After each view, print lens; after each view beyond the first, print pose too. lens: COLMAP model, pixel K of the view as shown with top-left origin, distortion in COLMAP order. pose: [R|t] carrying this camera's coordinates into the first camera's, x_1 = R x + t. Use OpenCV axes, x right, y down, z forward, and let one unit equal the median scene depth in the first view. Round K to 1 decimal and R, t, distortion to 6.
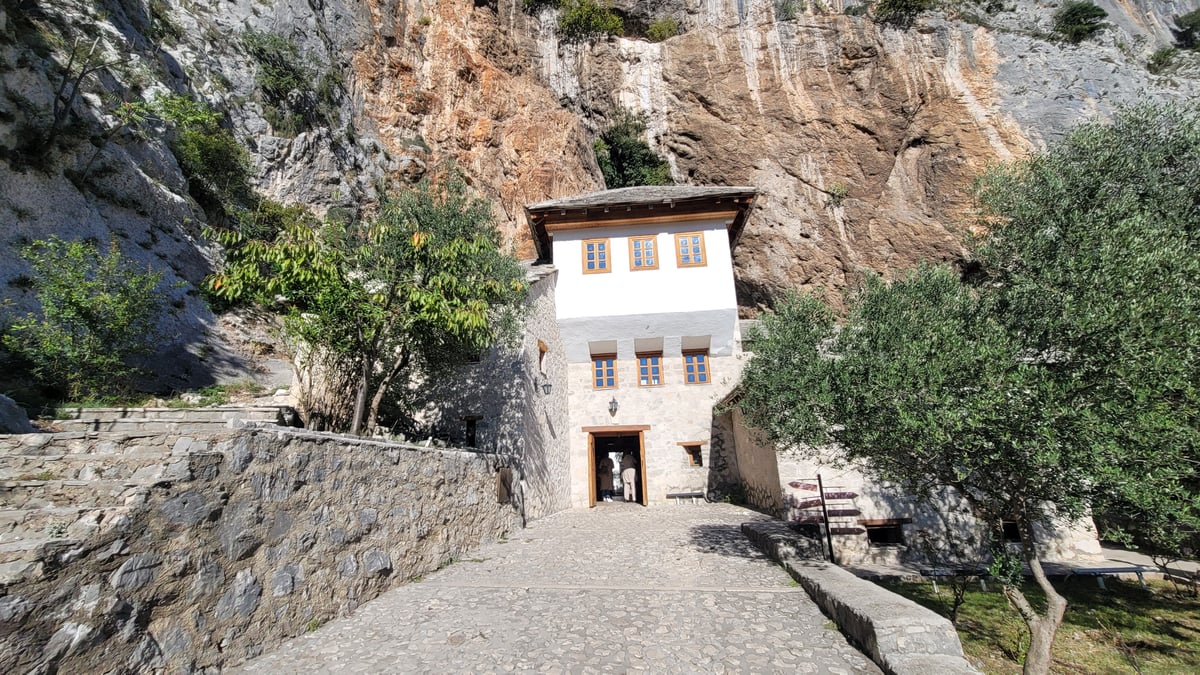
lens RADIAL K [[490.0, 0, 599.6], [0, 490.0, 335.6], [0, 0, 1]] dist [-0.002099, -0.000174]
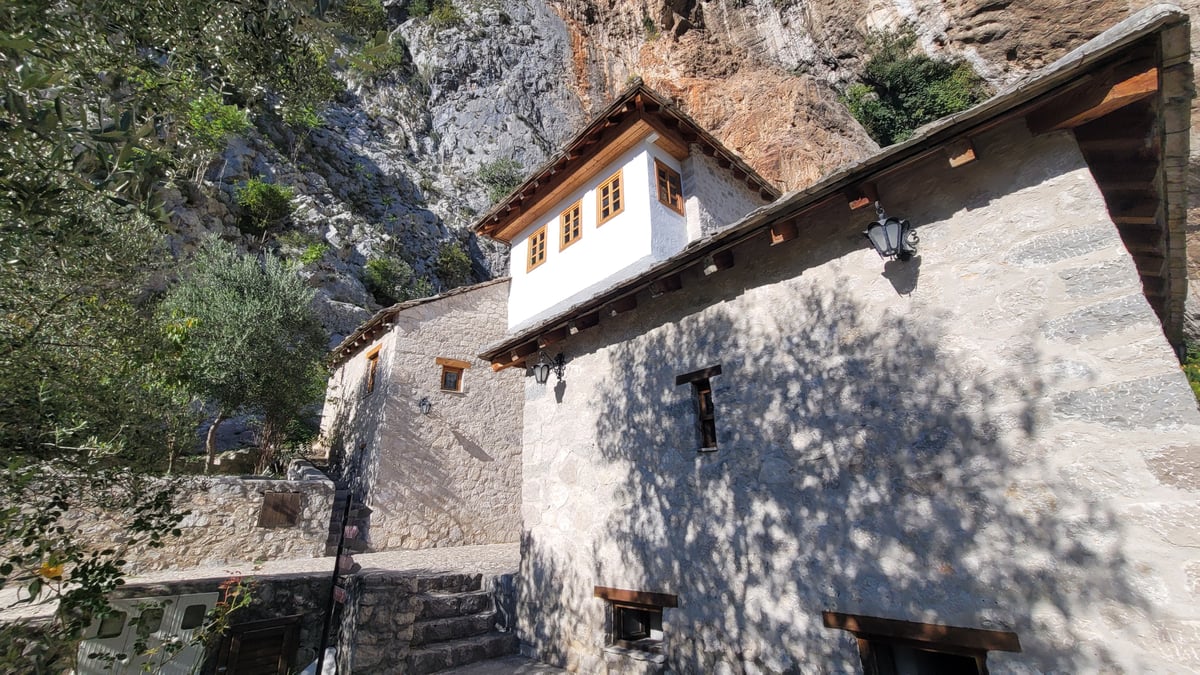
lens RADIAL K [[490.0, 0, 598.8], [0, 490.0, 338.8], [0, 0, 1]] dist [-0.002099, -0.000174]
pose [[0.719133, -0.225329, -0.657323, 0.284751], [0.193910, 0.973459, -0.121556, 0.057618], [0.667268, -0.040047, 0.743741, 0.193902]]
